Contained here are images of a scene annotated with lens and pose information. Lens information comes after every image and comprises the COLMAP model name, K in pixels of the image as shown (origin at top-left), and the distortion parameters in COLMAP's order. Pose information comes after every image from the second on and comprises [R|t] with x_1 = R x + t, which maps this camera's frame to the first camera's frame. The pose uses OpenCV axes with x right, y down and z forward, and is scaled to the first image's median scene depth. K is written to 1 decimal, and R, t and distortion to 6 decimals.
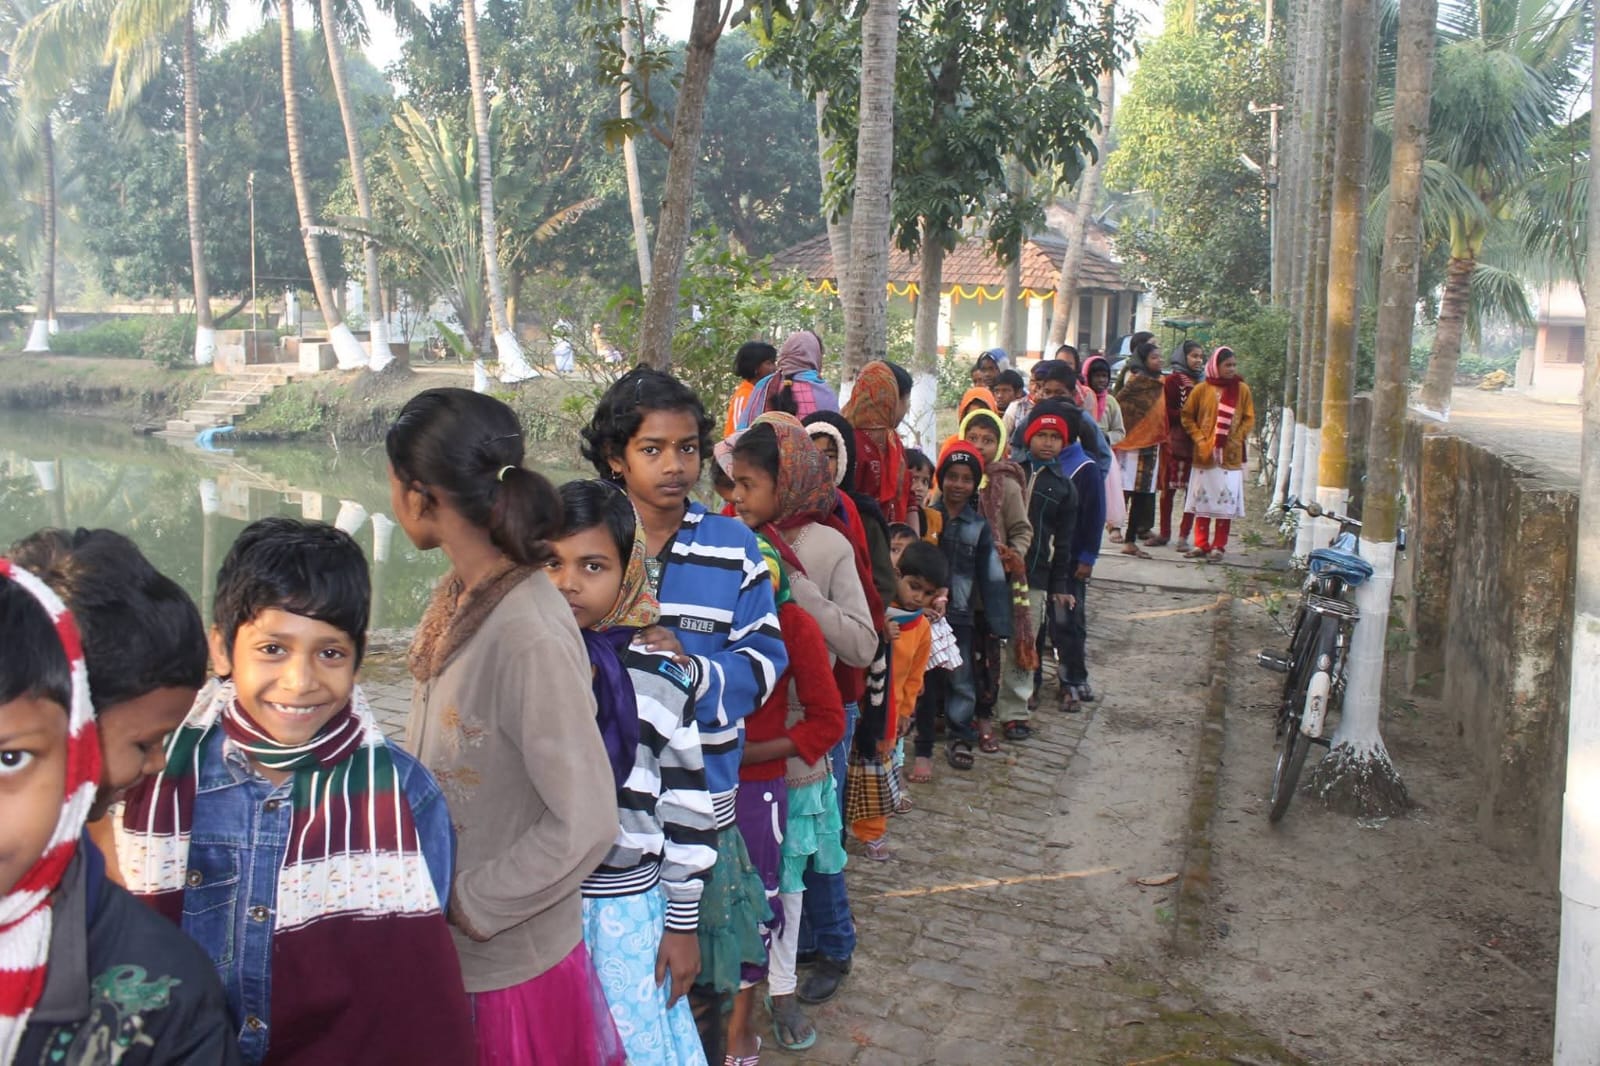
lens RADIAL K [[1365.0, 0, 806.0], [0, 1365.0, 503.3], [0, 0, 1]] dist [-0.171468, 0.163946]
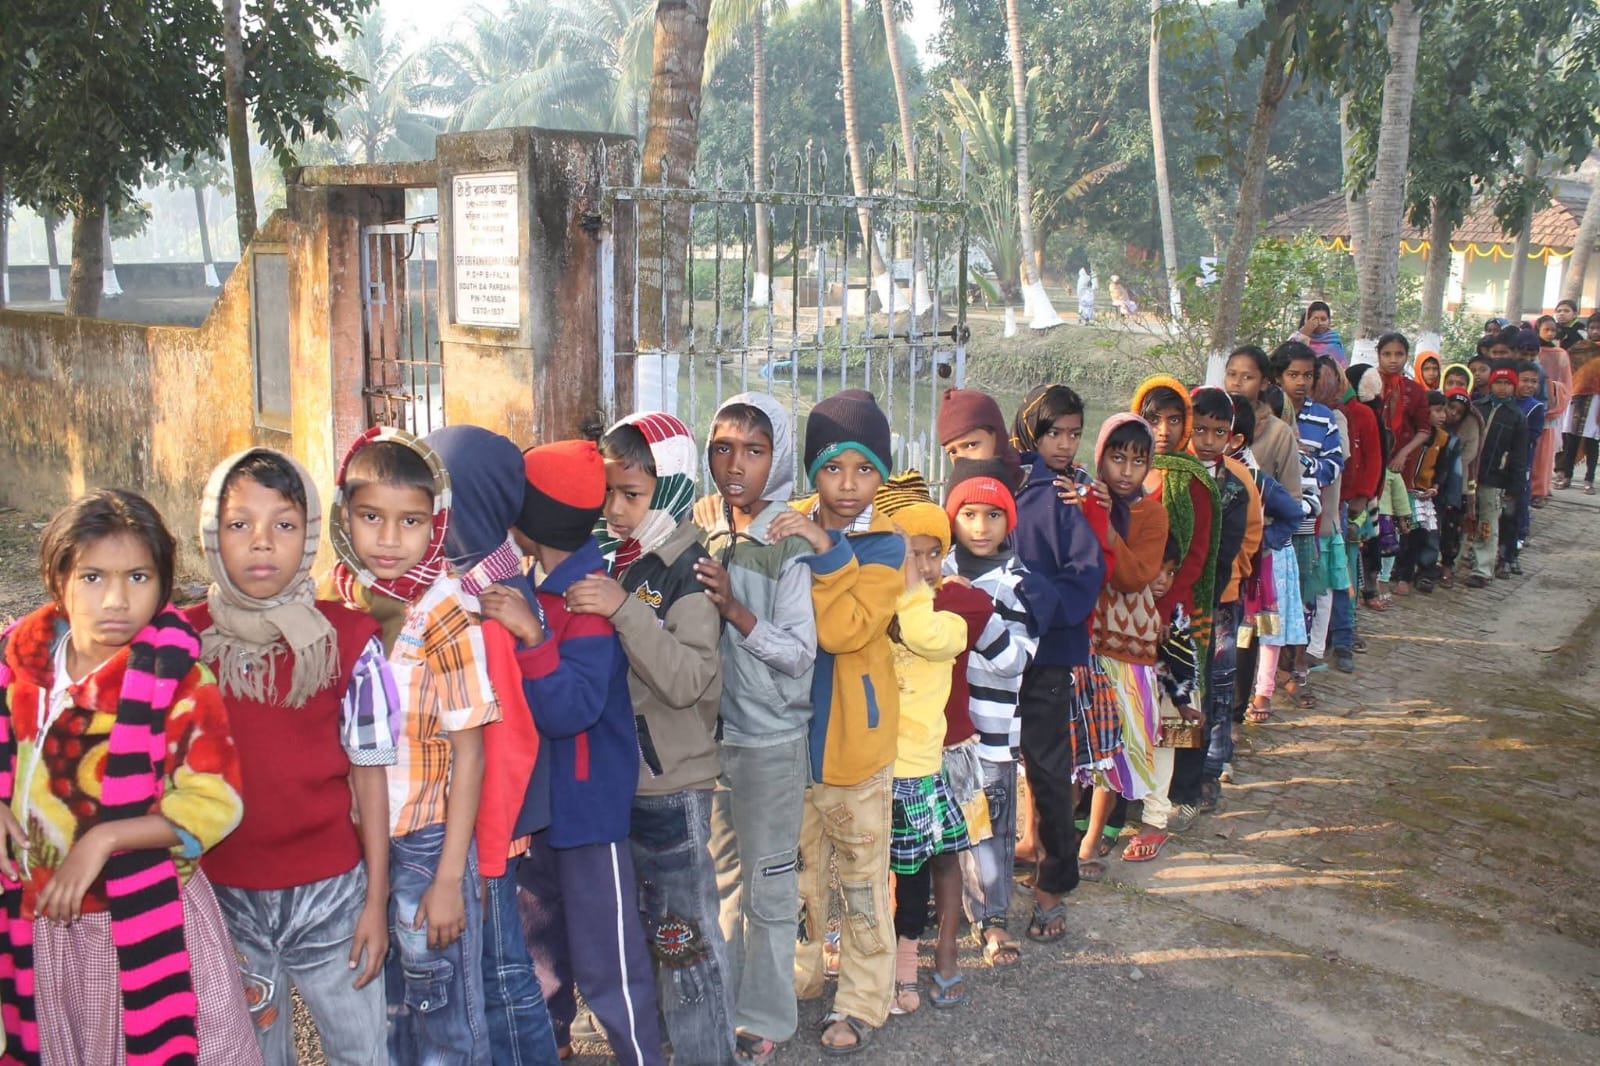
lens RADIAL K [[1365.0, 0, 806.0], [0, 1365.0, 503.3], [0, 0, 1]] dist [-0.171468, 0.163946]
pose [[0.937218, 0.055677, -0.344271, -0.006783], [-0.041559, 0.997970, 0.048258, 0.008019], [0.346259, -0.030921, 0.937629, -0.113407]]
